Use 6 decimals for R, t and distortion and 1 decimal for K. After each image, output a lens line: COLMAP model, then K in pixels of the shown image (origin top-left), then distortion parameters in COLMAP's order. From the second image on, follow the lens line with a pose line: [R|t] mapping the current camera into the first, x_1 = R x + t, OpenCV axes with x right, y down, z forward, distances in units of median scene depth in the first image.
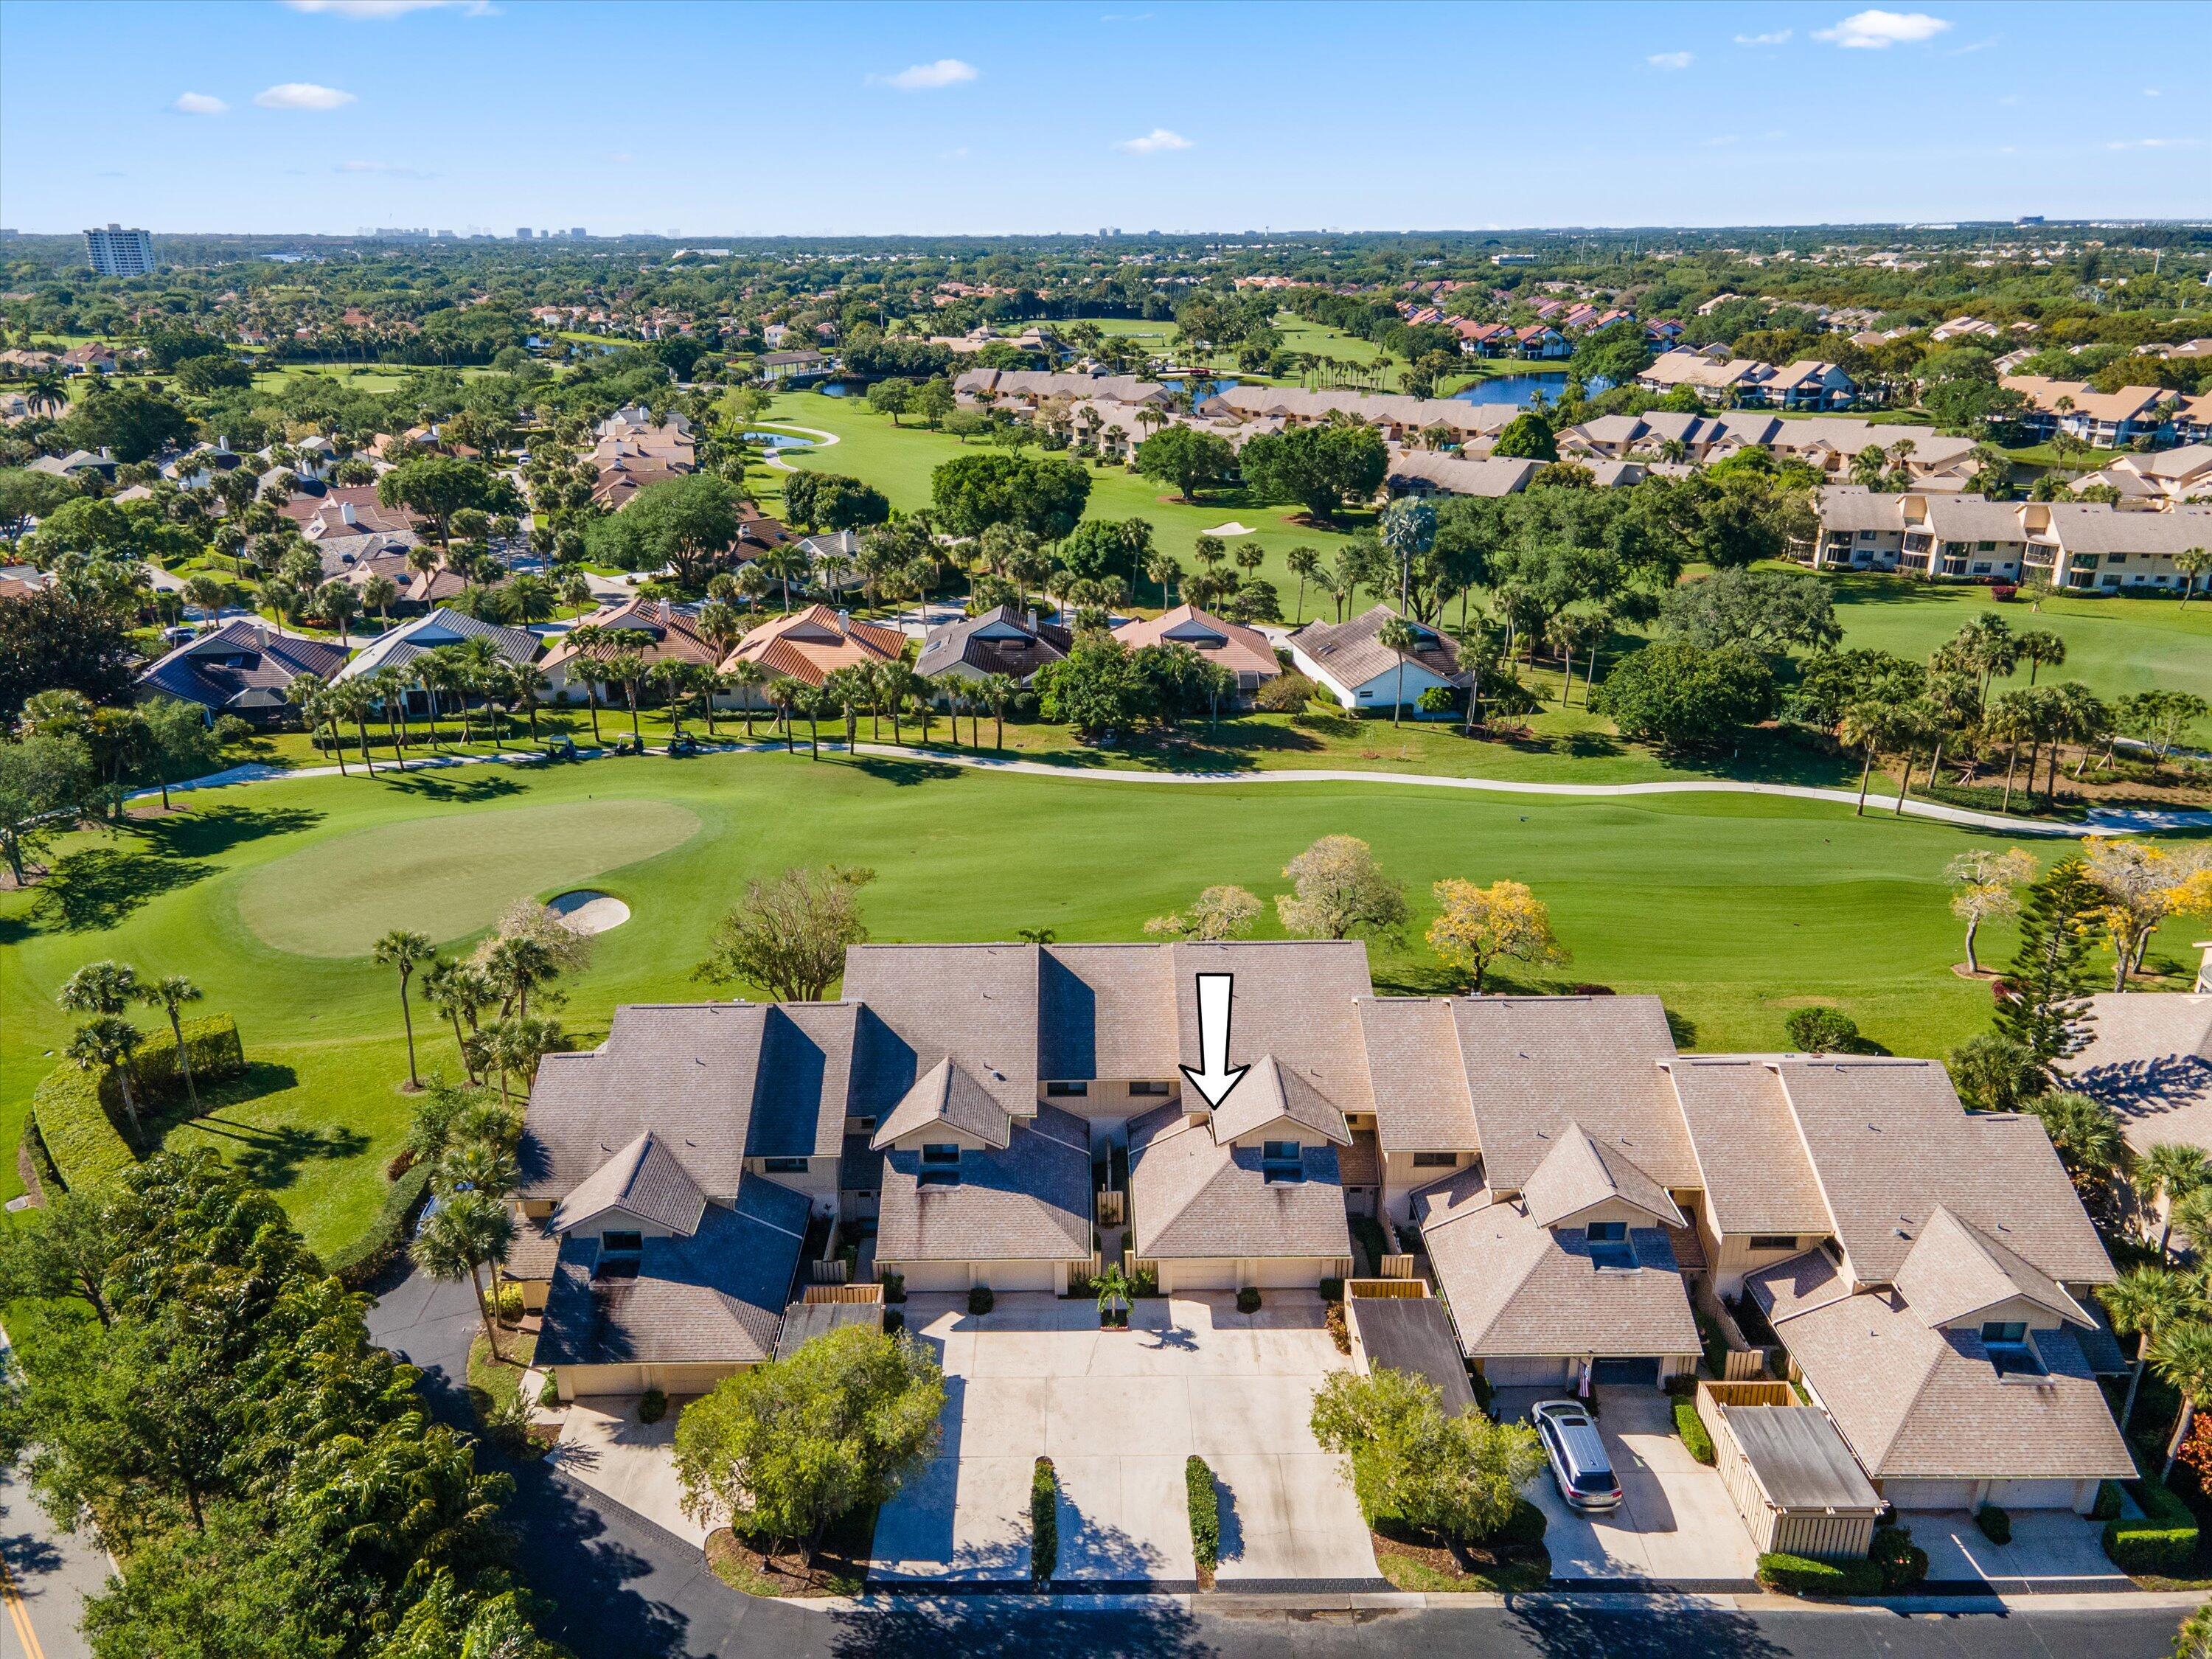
lens RADIAL K [[1544.5, 0, 1106.0], [0, 1544.5, 829.5], [0, 0, 1]] dist [0.078434, -0.000895]
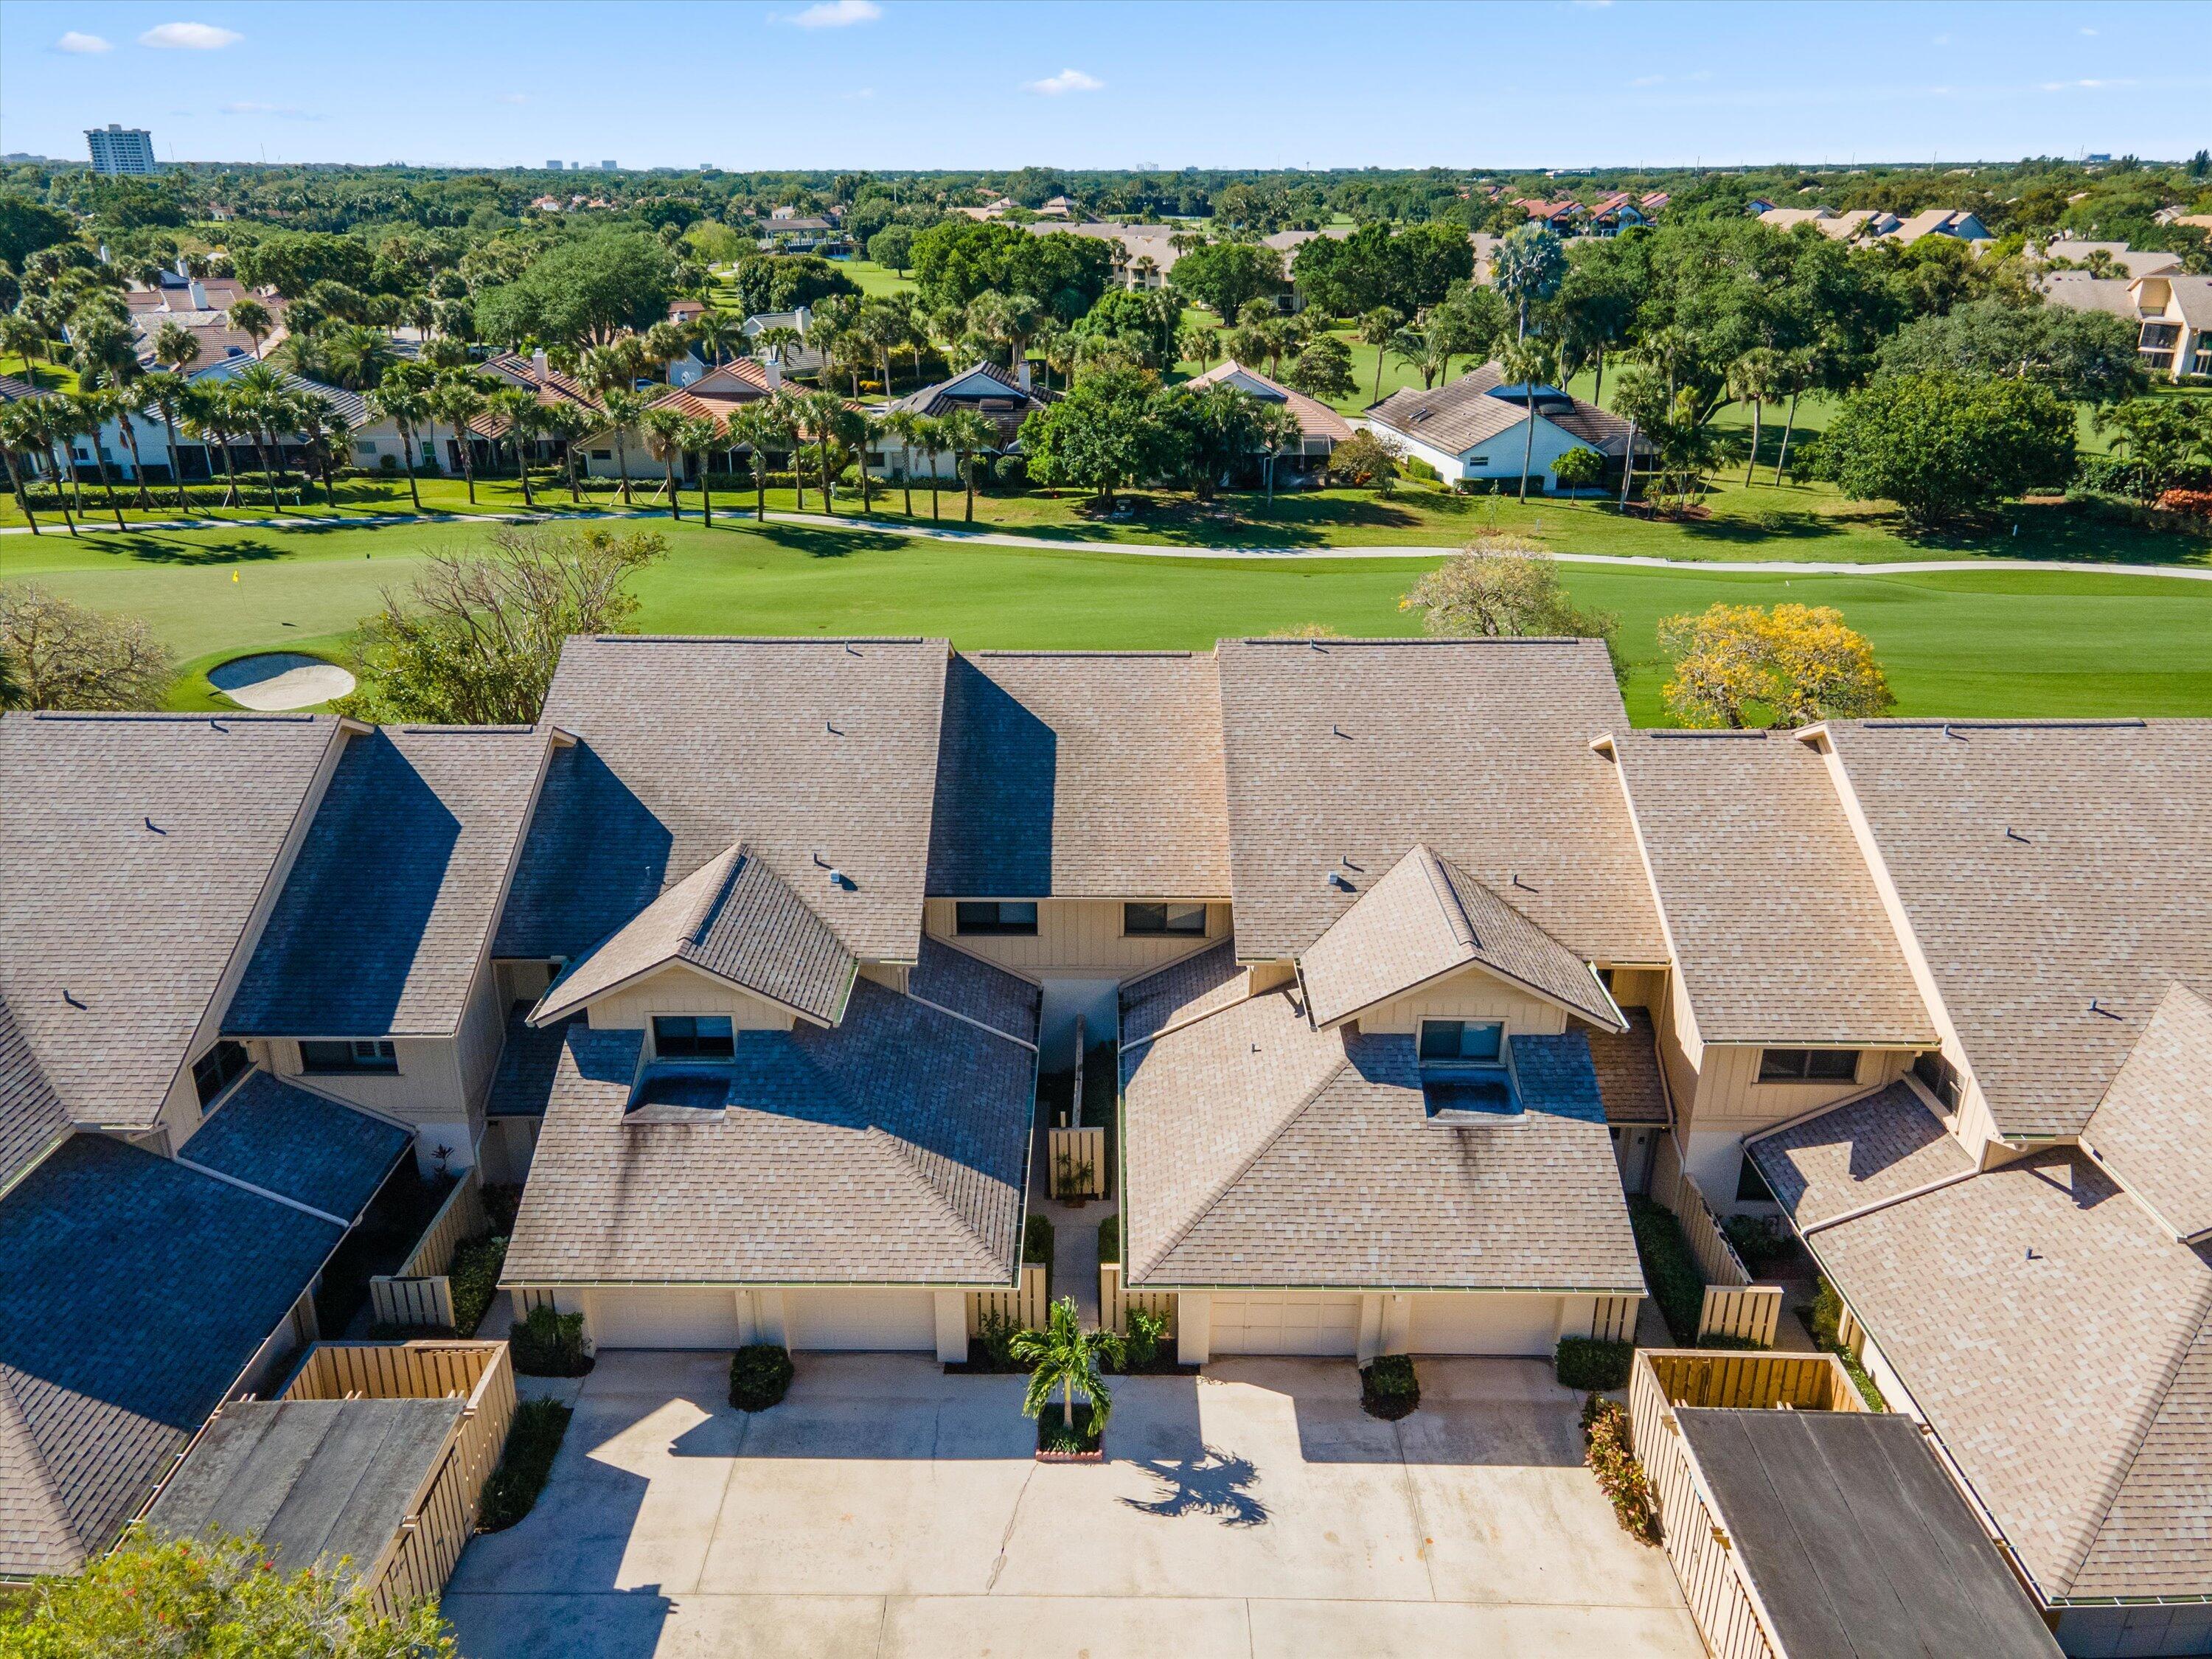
lens RADIAL K [[1605.8, 0, 1141.6], [0, 1605.8, 829.6], [0, 0, 1]] dist [-0.007129, 0.172781]
pose [[0.999845, 0.016355, 0.006572, 0.009947], [-0.016601, 0.999088, 0.039340, 0.069928], [-0.005922, -0.039443, 0.999204, 0.293561]]
